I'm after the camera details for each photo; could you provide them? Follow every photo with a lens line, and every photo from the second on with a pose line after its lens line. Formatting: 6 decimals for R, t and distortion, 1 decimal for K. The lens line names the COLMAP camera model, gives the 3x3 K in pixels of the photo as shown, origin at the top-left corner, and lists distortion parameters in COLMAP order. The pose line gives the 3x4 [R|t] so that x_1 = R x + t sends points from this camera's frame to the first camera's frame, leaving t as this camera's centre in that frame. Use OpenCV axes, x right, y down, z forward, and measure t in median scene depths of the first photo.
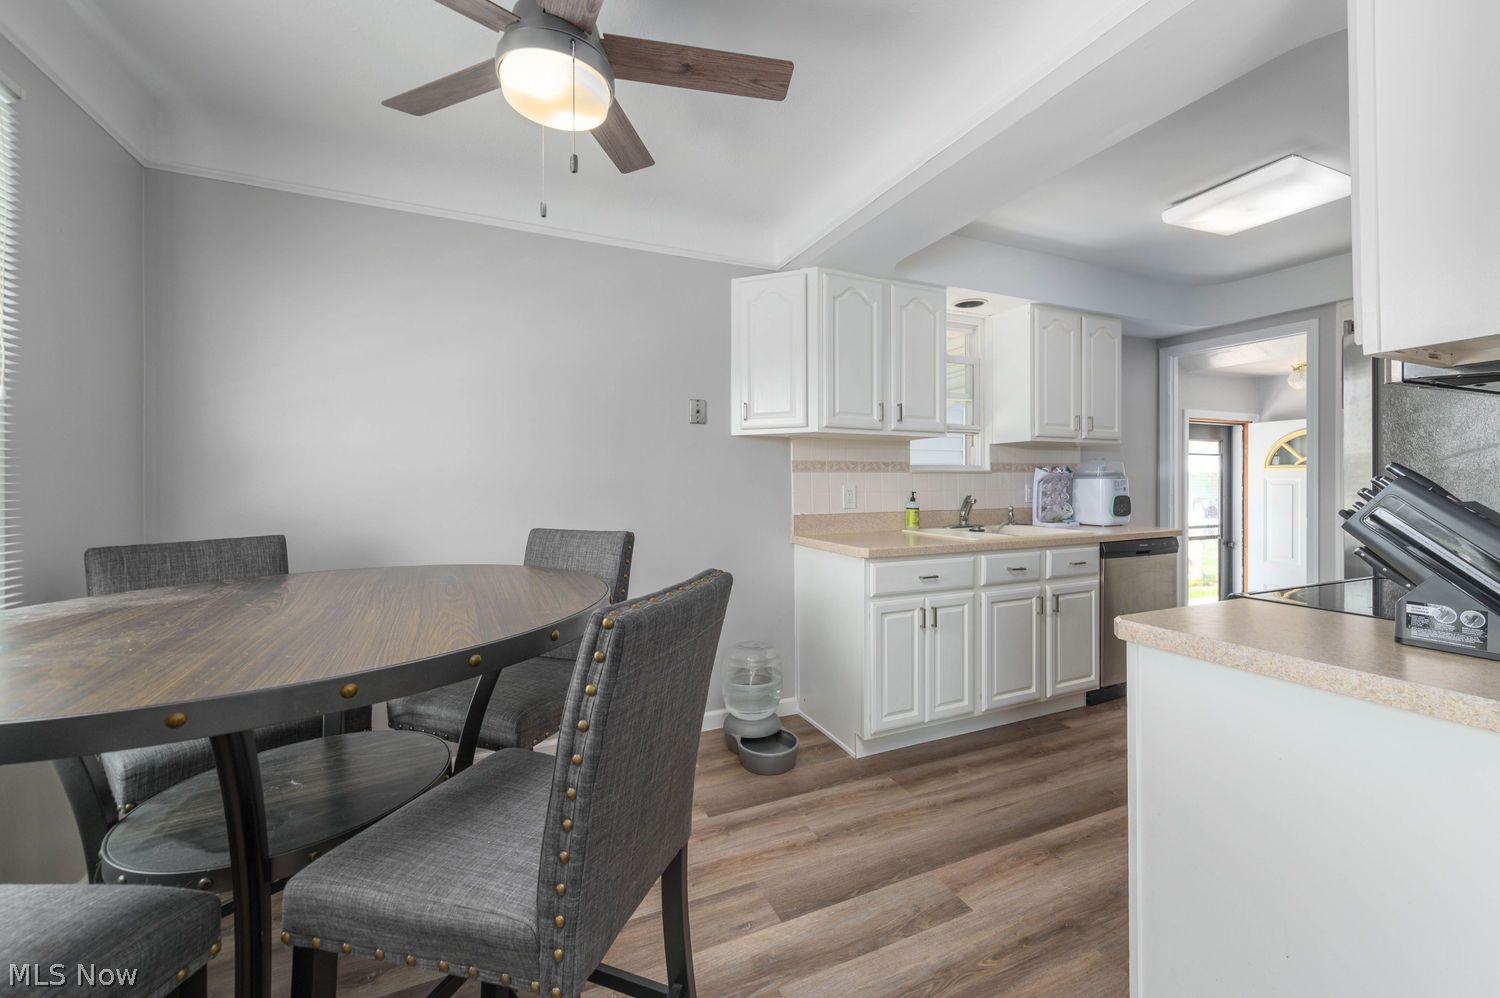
lens RADIAL K [[602.5, 0, 760.9], [0, 602.5, 485.0], [0, 0, 1]] dist [0.012576, -0.000108]
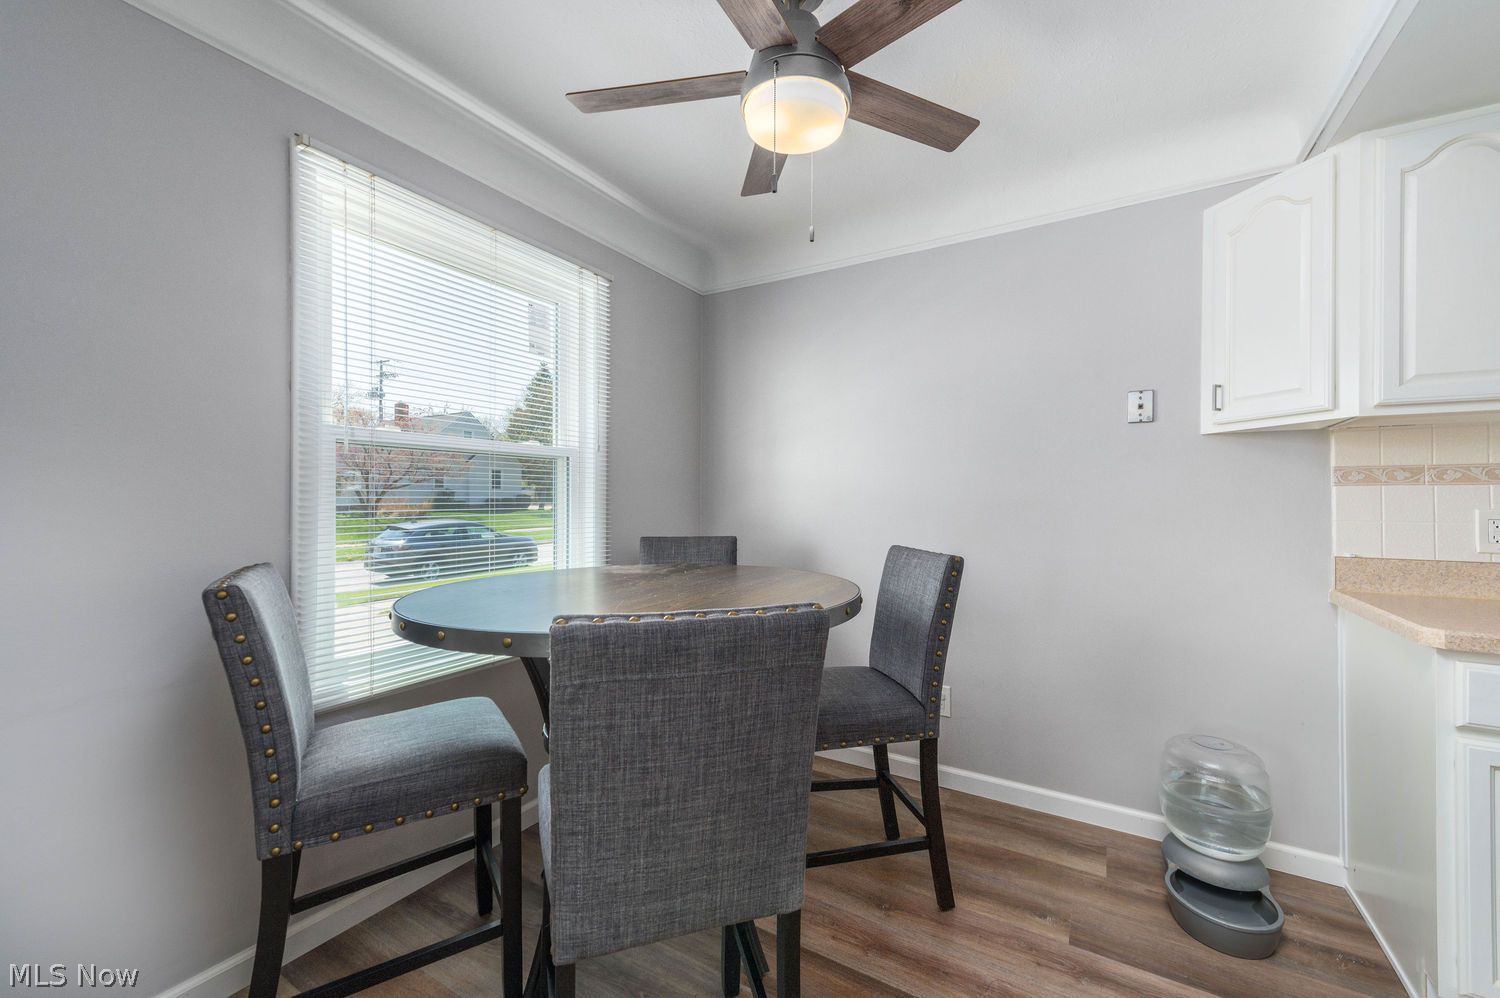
lens RADIAL K [[588.8, 0, 761.5], [0, 588.8, 497.7], [0, 0, 1]] dist [0.002540, 0.000160]
pose [[0.569810, 0.004805, -0.821762, 0.210059], [-0.010933, 0.999939, -0.001734, -0.001848], [0.821704, 0.009972, 0.569828, 0.181591]]
